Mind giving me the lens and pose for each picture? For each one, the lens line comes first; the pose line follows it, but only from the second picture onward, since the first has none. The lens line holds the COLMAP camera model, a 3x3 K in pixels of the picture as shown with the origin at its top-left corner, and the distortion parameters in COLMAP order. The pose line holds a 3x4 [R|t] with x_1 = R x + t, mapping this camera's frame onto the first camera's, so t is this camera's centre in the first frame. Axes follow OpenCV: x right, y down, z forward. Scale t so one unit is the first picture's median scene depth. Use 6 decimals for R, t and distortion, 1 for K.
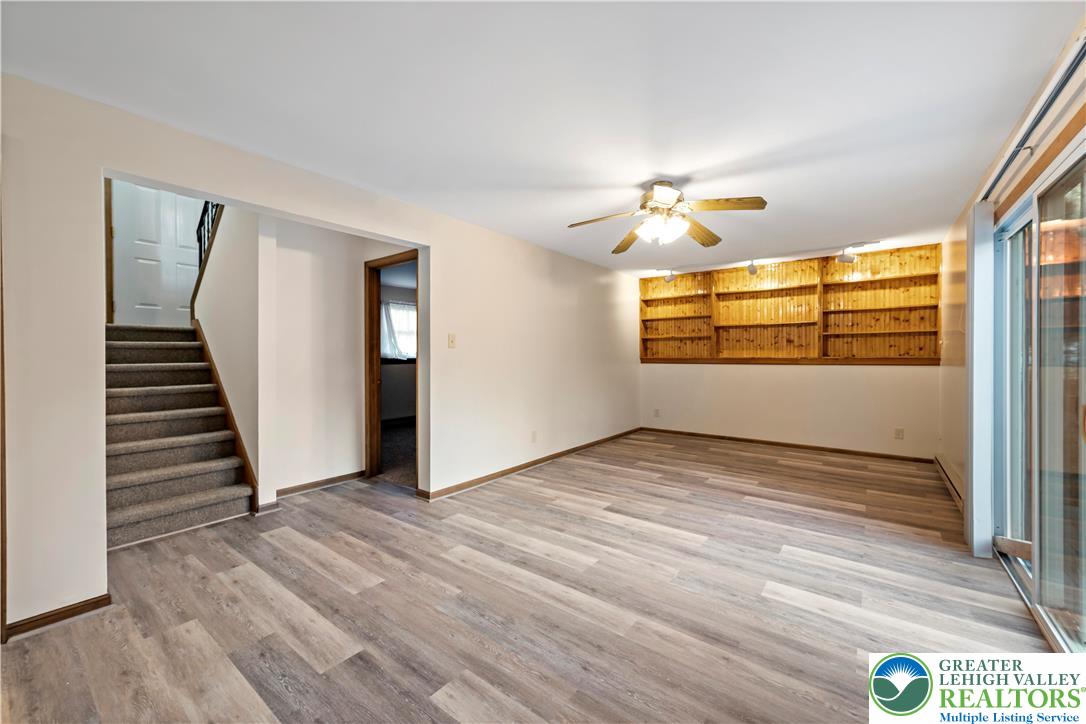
lens RADIAL K [[438.2, 0, 543.5], [0, 438.2, 361.4], [0, 0, 1]] dist [0.001366, 0.000263]
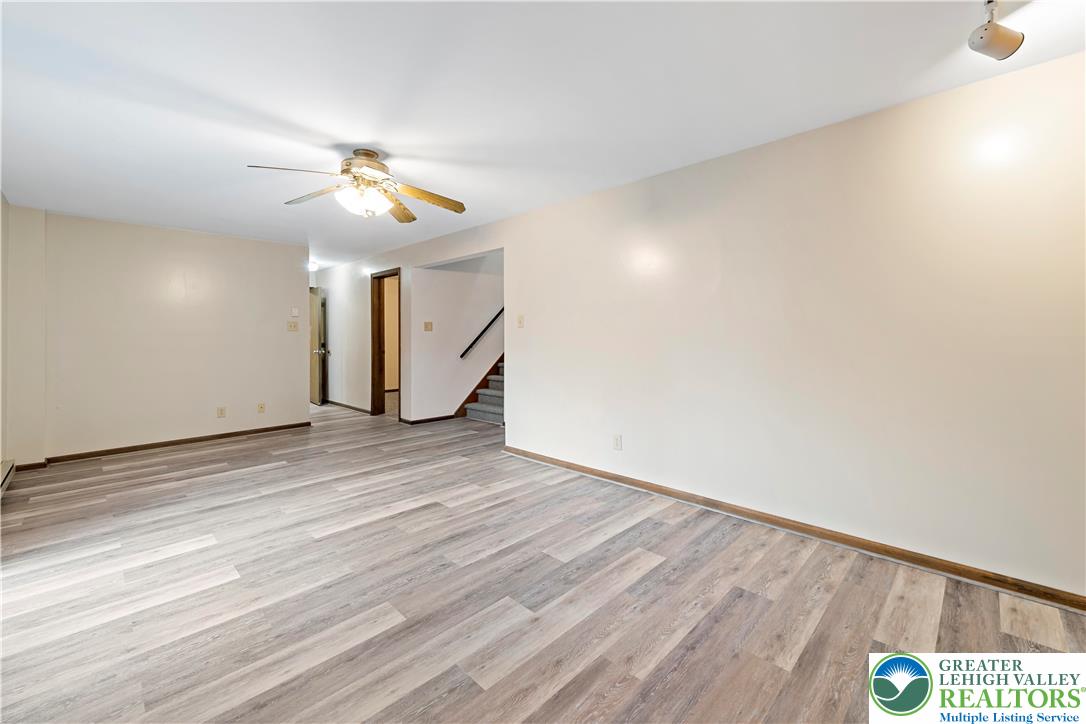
lens RADIAL K [[438.2, 0, 517.7], [0, 438.2, 325.2], [0, 0, 1]] dist [0.001366, 0.000263]
pose [[-0.152077, -0.019208, -0.988182, 1.132908], [-0.006921, 0.999807, -0.018369, -0.015770], [0.988344, 0.004046, -0.152181, 1.452045]]
